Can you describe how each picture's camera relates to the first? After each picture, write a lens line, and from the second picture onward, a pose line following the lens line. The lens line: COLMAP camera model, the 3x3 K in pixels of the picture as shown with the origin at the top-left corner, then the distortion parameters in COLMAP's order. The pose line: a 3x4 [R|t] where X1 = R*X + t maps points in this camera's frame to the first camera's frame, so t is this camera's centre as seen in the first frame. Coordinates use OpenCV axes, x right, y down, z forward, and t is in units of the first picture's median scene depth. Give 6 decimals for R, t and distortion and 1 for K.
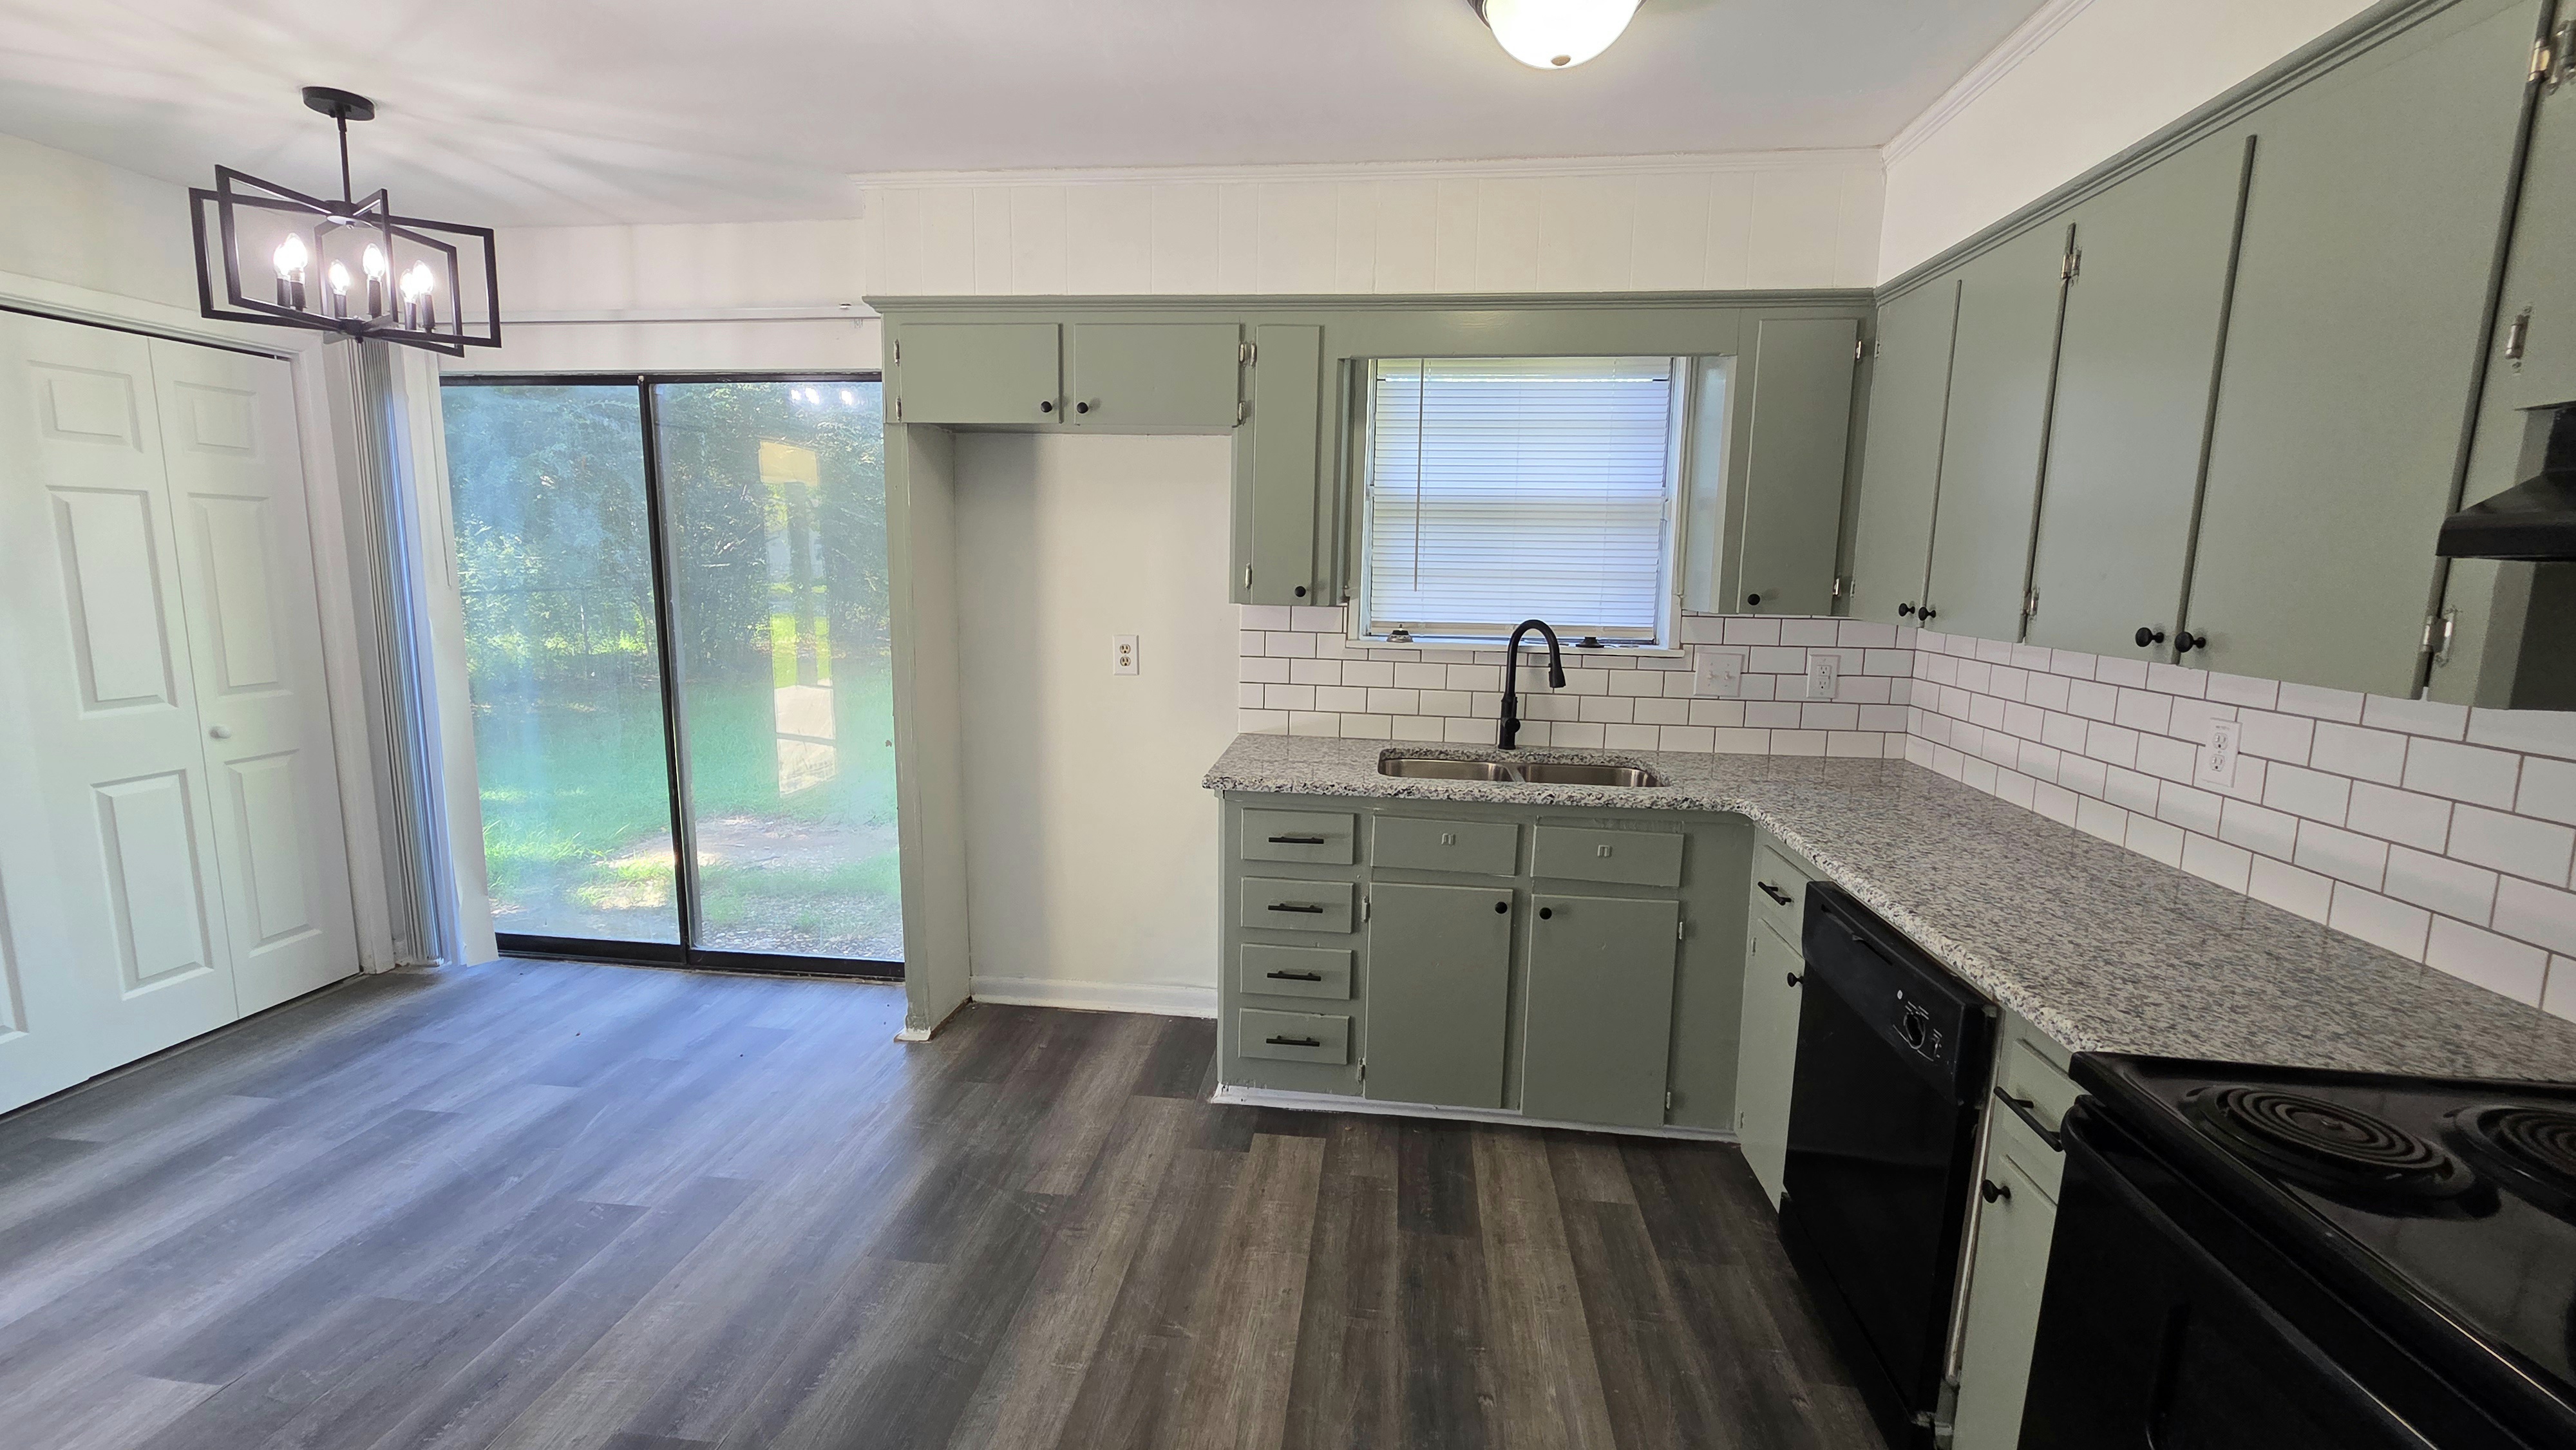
lens RADIAL K [[1053.1, 0, 1285.5], [0, 1053.1, 713.3], [0, 0, 1]] dist [-0.000359, 0.000017]
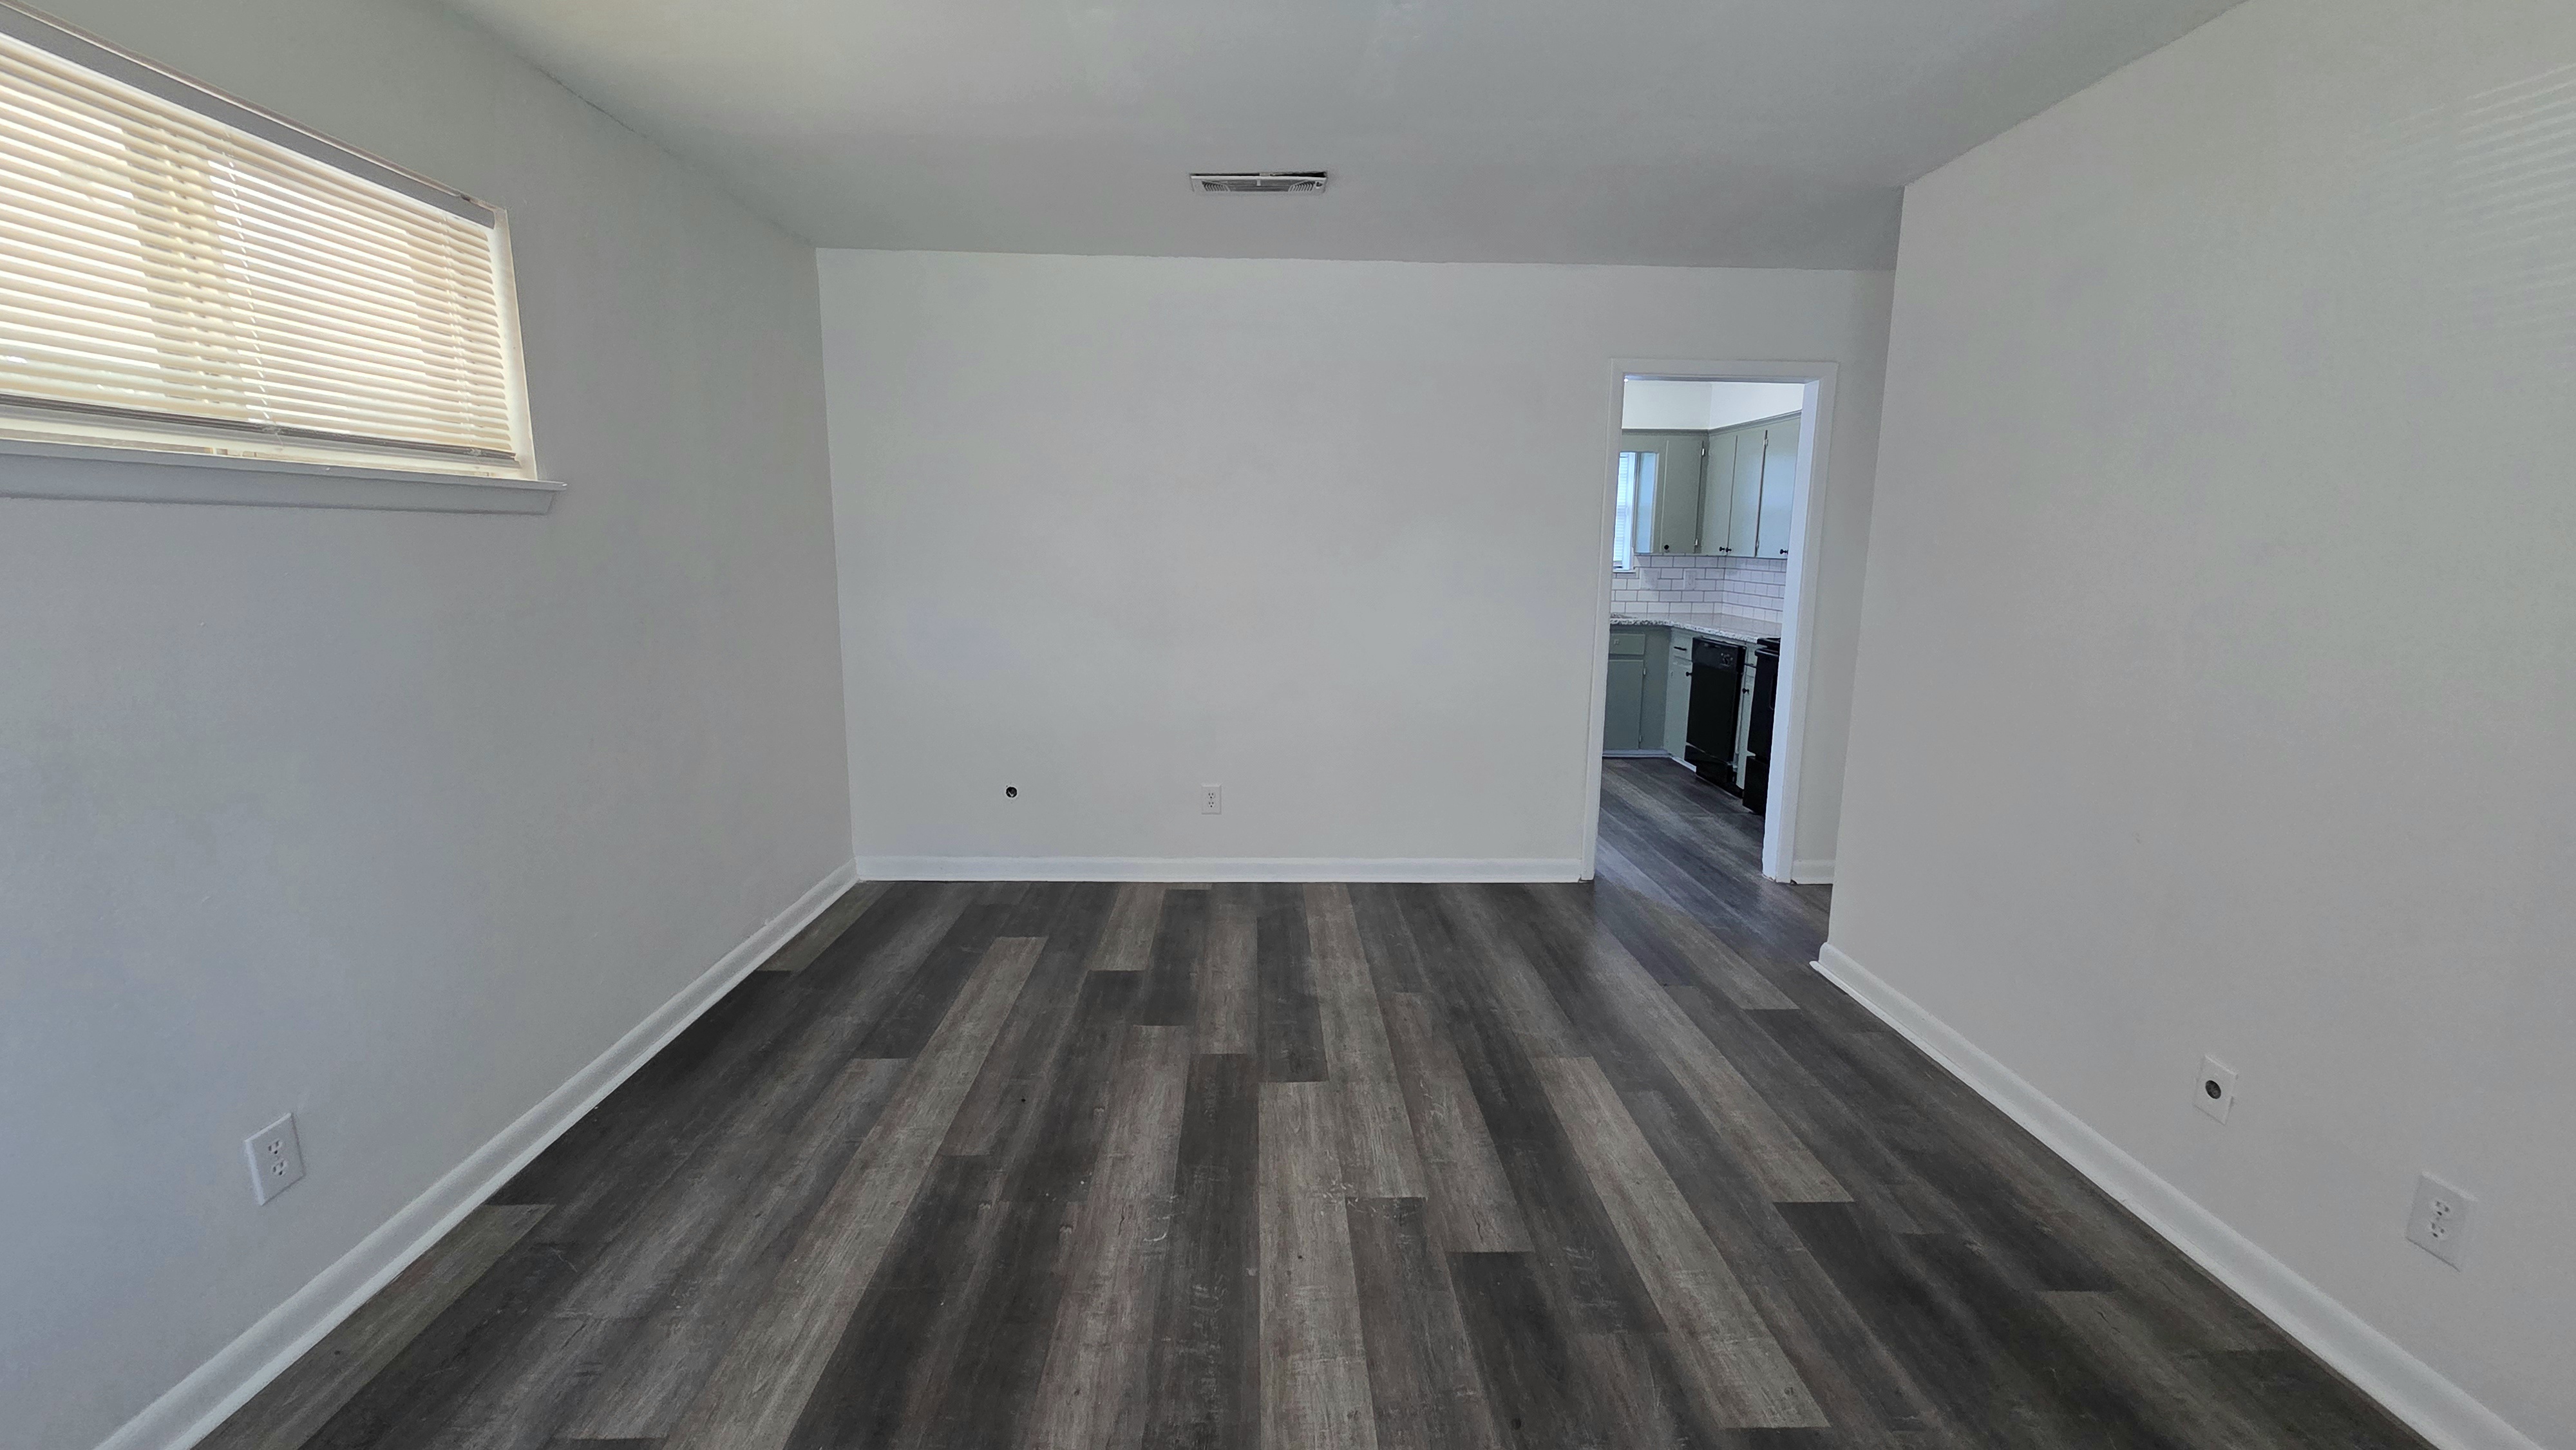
lens RADIAL K [[1053.1, 0, 1285.5], [0, 1053.1, 713.3], [0, 0, 1]] dist [-0.000359, 0.000017]
pose [[0.990695, -0.028705, 0.133040, -0.761843], [0.027885, 0.999579, 0.008027, 0.232771], [-0.133215, -0.004243, 0.991078, -1.306084]]
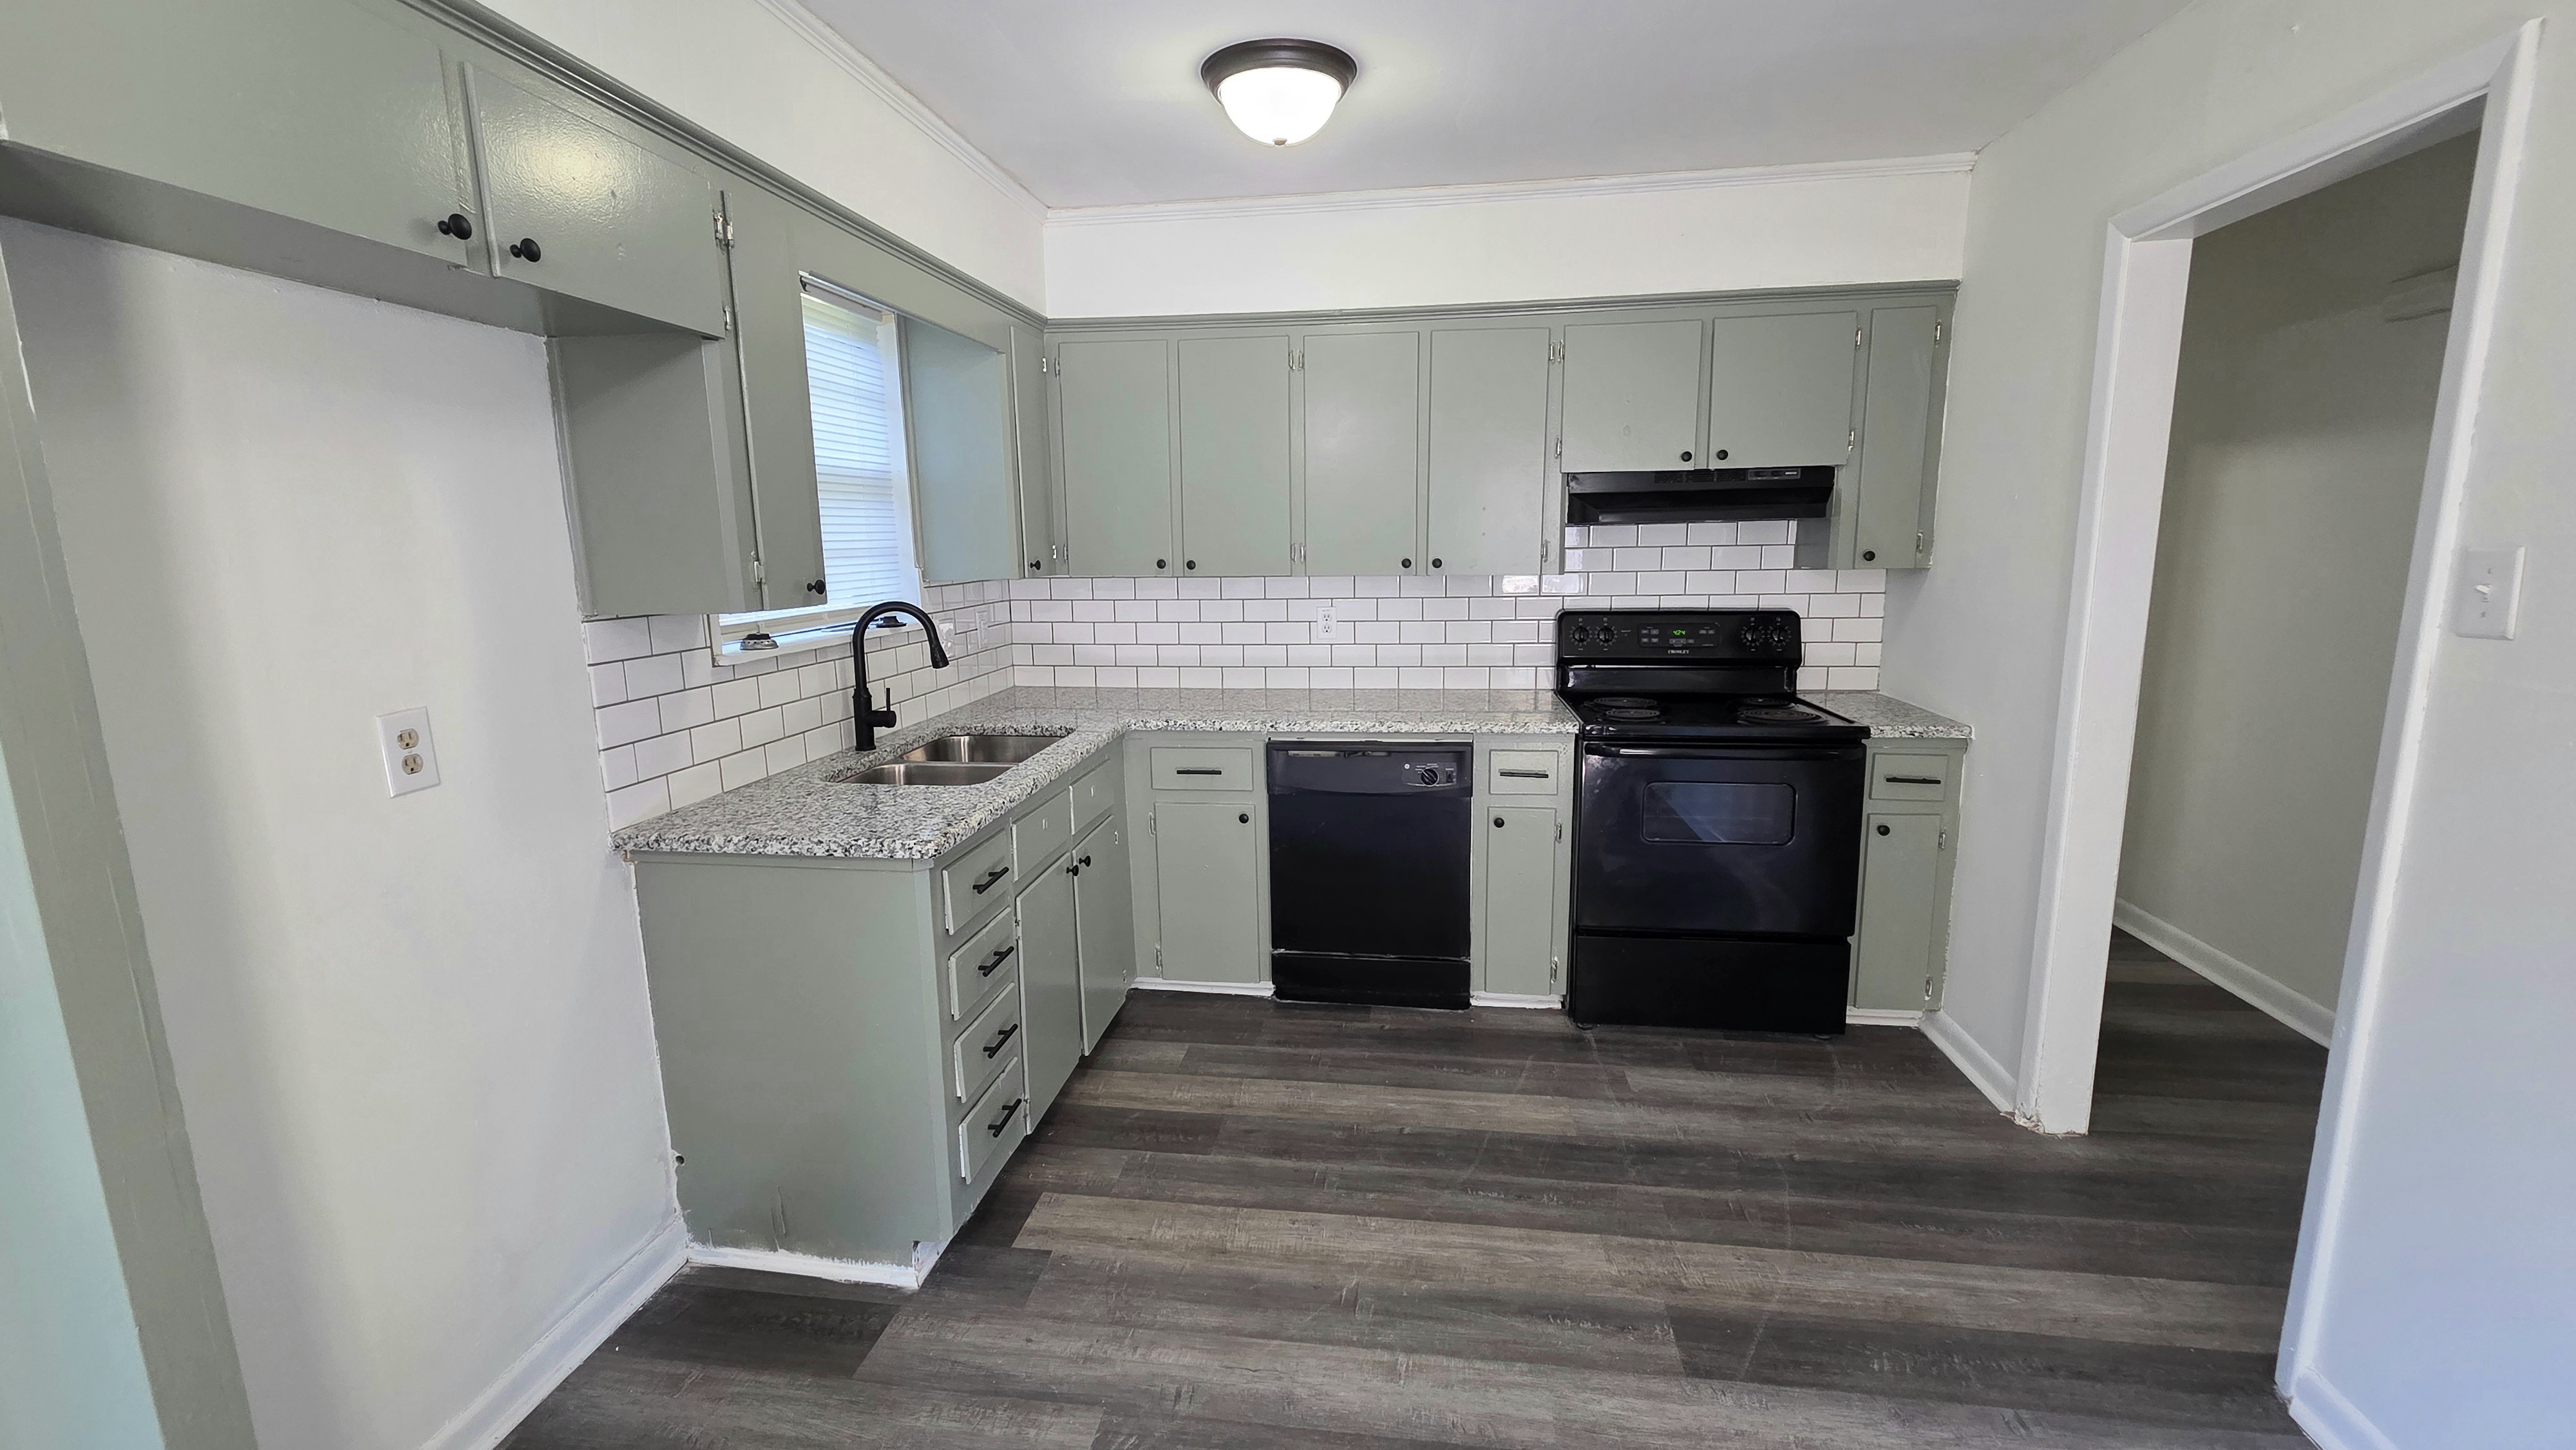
lens RADIAL K [[1053.1, 0, 1285.5], [0, 1053.1, 713.3], [0, 0, 1]] dist [-0.000359, 0.000017]
pose [[0.022223, -0.188766, 0.981771, -0.698721], [0.156423, 0.970575, 0.183073, -0.111045], [-0.987440, 0.149503, 0.051097, 0.641126]]
